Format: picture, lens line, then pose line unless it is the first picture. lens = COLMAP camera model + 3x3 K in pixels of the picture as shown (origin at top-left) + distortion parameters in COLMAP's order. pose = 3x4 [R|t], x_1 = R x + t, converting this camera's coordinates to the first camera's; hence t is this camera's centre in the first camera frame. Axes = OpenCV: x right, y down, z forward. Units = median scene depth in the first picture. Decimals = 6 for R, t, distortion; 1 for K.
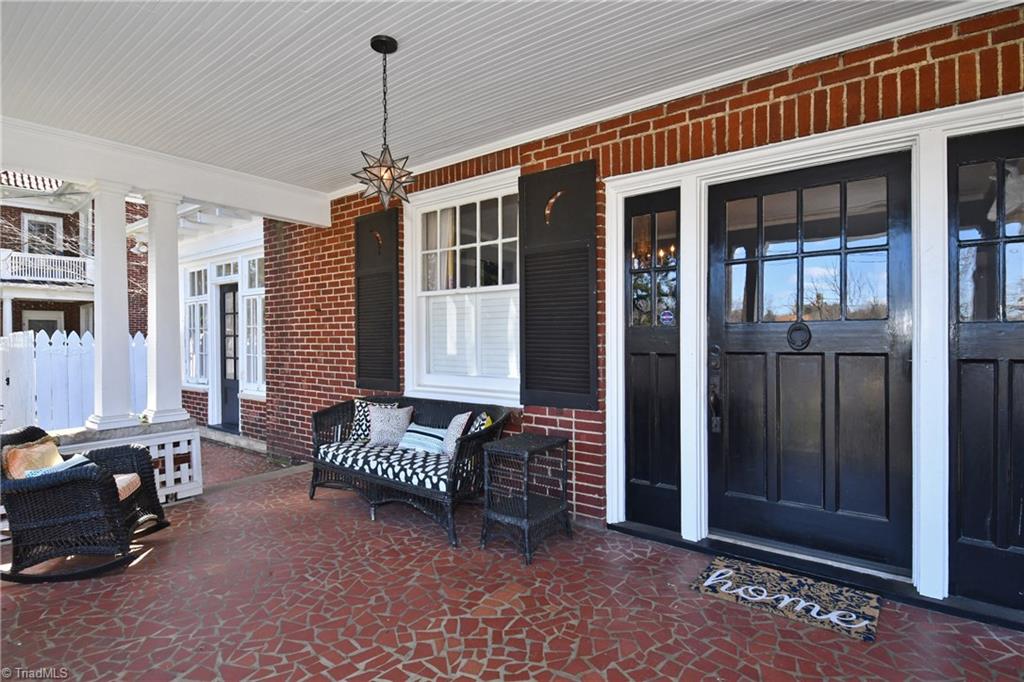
lens RADIAL K [[531.9, 0, 517.4], [0, 531.9, 340.3], [0, 0, 1]] dist [0.002844, 0.000480]
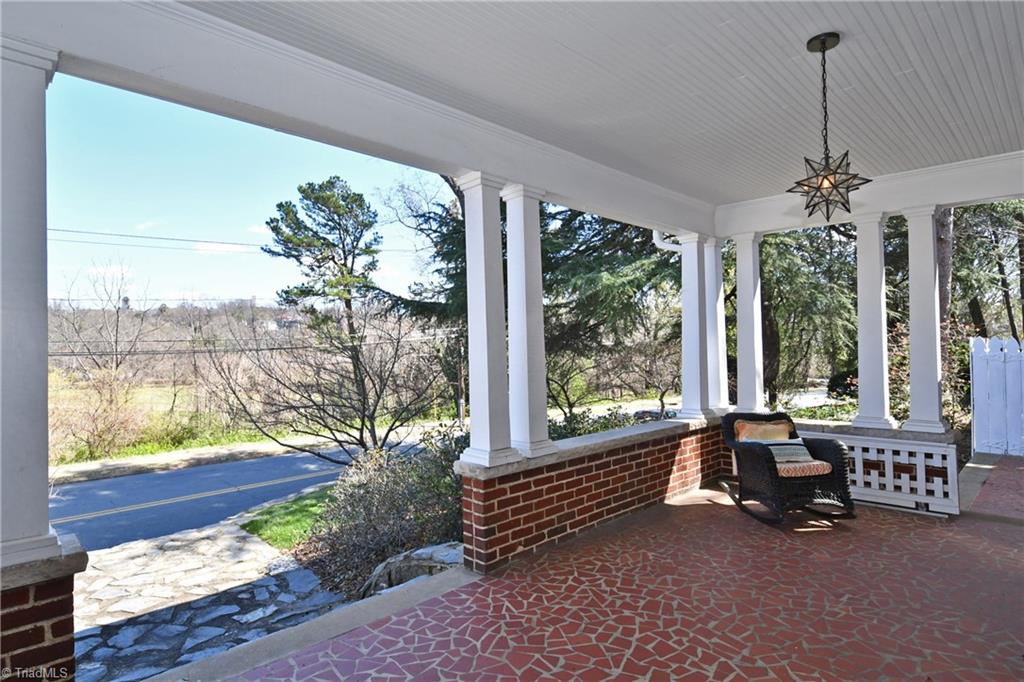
lens RADIAL K [[531.9, 0, 517.6], [0, 531.9, 345.2], [0, 0, 1]] dist [0.002844, 0.000480]
pose [[-0.139783, -0.001526, -0.990181, 0.591810], [0.024110, 0.999697, -0.004944, -0.038507], [0.989889, -0.024564, -0.139704, 0.452094]]
